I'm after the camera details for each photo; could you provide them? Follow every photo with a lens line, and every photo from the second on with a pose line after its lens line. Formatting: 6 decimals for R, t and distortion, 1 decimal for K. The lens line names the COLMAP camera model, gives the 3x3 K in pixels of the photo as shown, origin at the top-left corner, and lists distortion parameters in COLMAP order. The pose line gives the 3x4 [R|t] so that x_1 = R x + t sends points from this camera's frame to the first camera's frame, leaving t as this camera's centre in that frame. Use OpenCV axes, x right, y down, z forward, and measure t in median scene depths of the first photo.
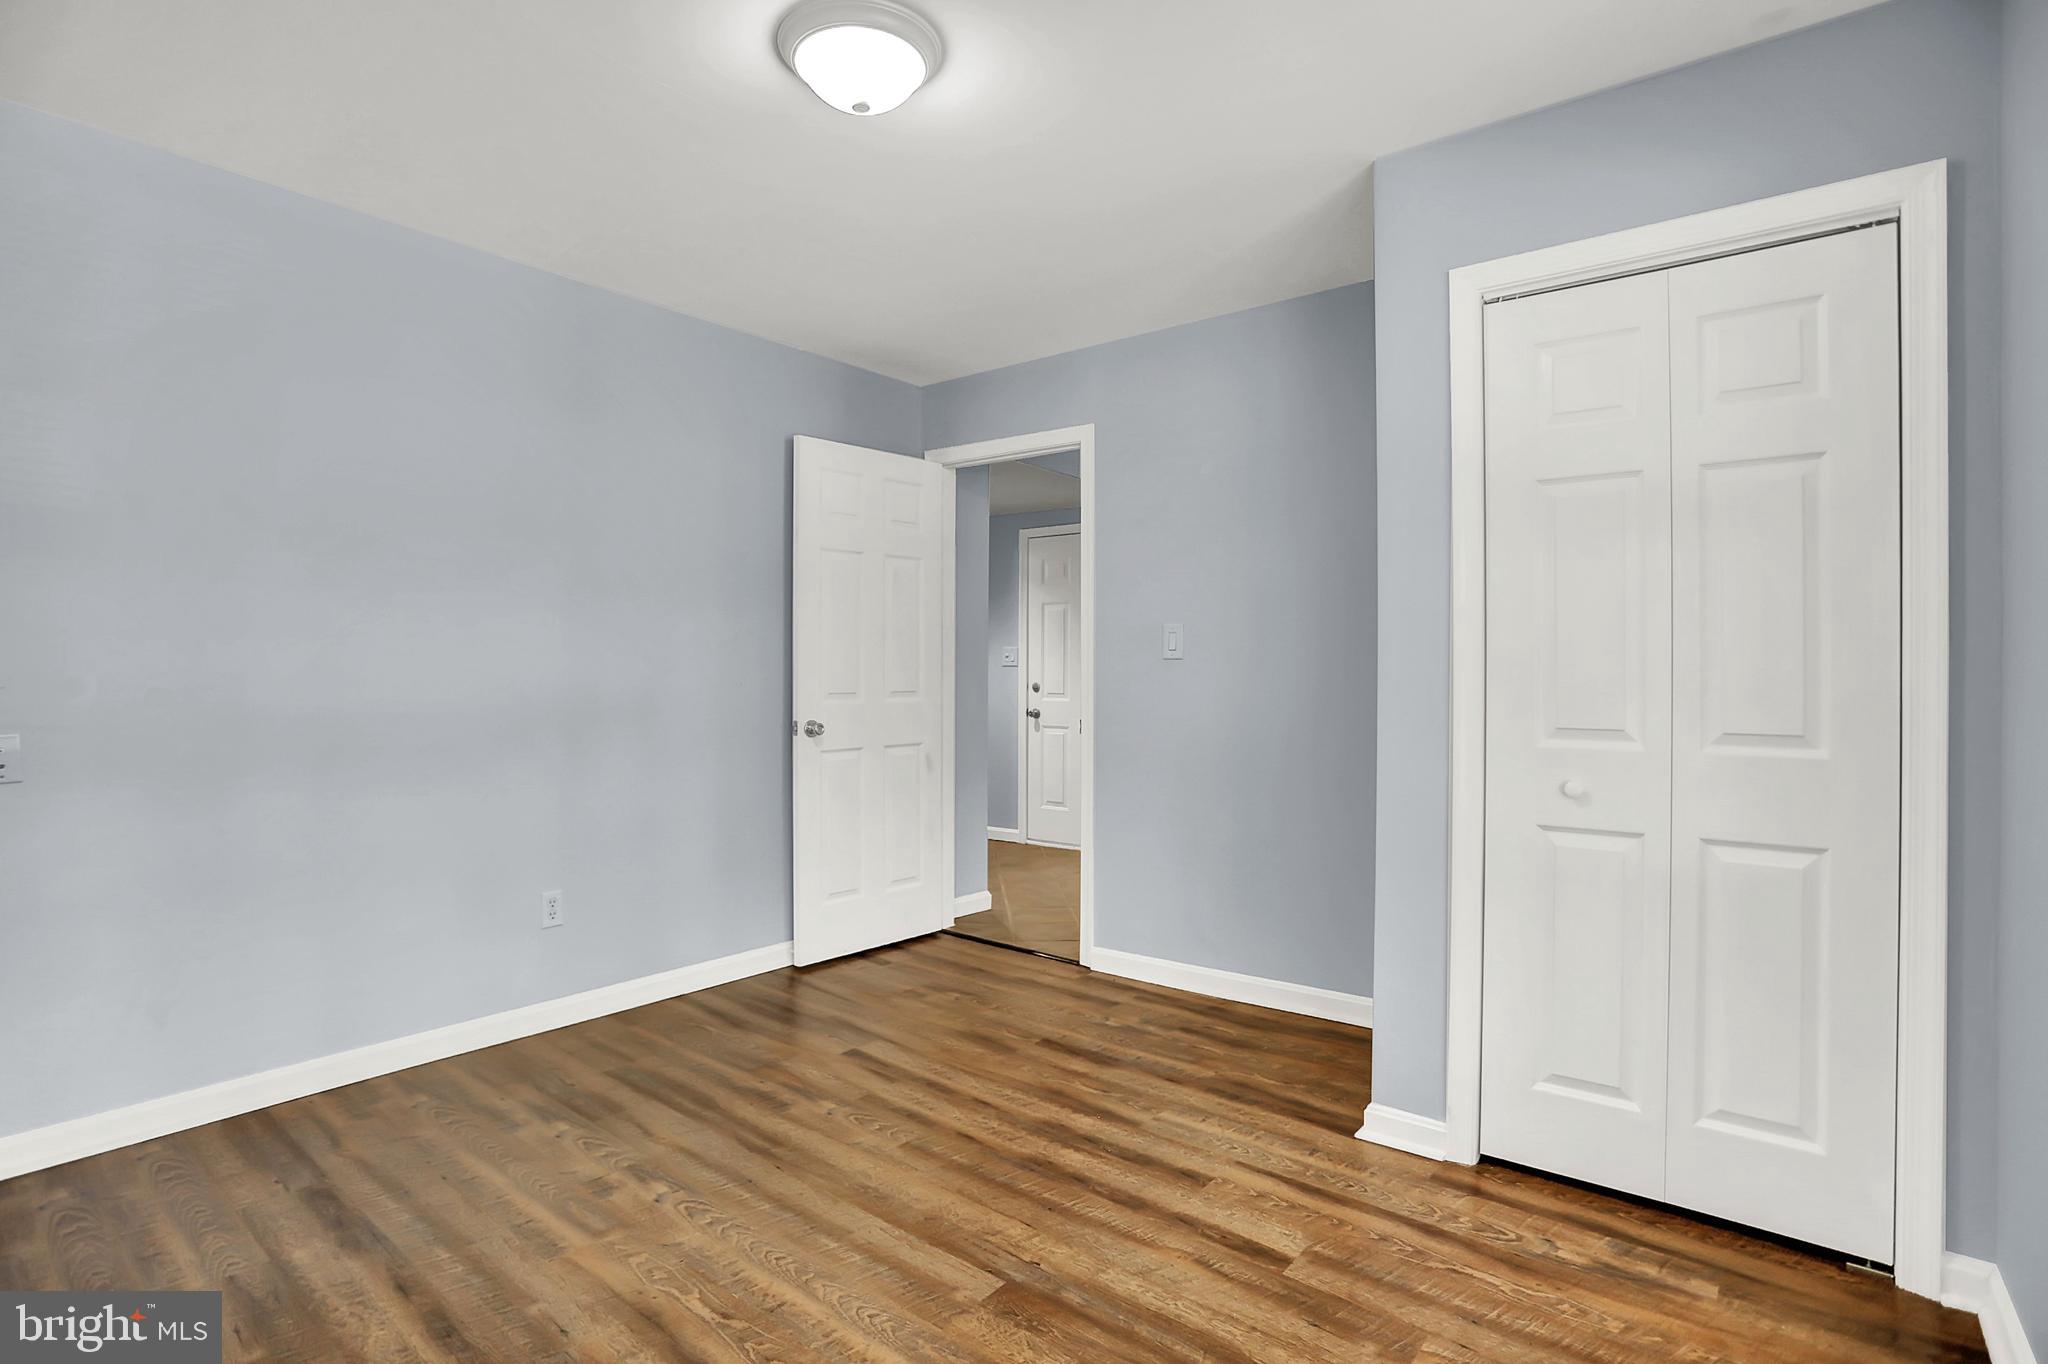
lens RADIAL K [[1020.4, 0, 1013.3], [0, 1020.4, 675.6], [0, 0, 1]] dist [-0.063181, 0.029771]
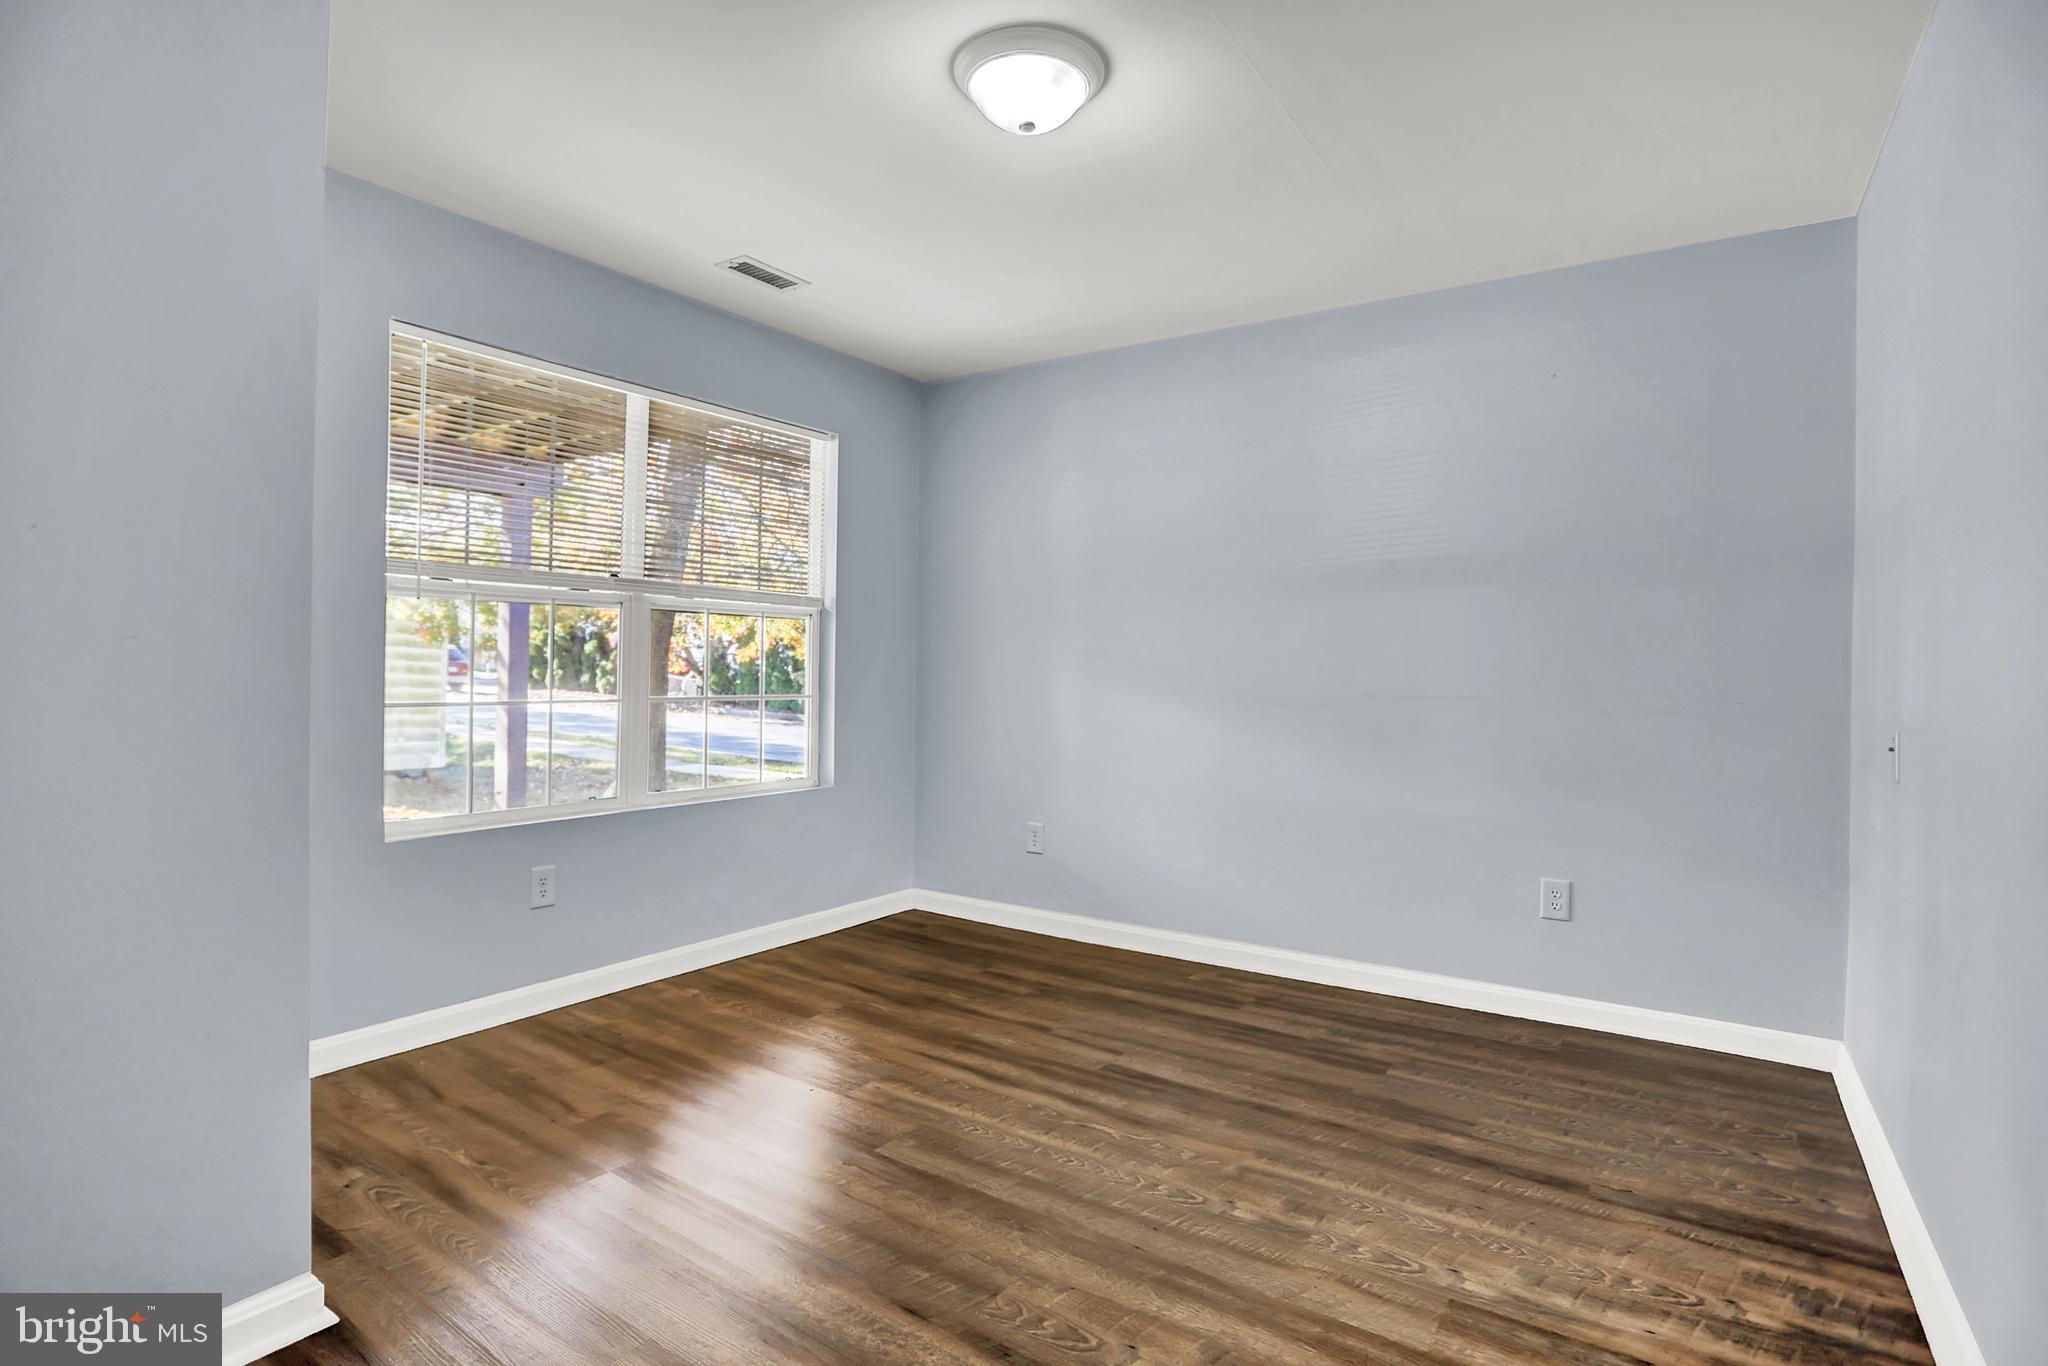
lens RADIAL K [[1020.4, 0, 1013.3], [0, 1020.4, 676.6], [0, 0, 1]] dist [-0.063181, 0.029771]
pose [[-0.996851, -0.018466, -0.077111, -0.064728], [-0.019654, 0.999699, 0.014686, 0.007417], [0.076817, 0.016155, -0.996914, 2.008218]]
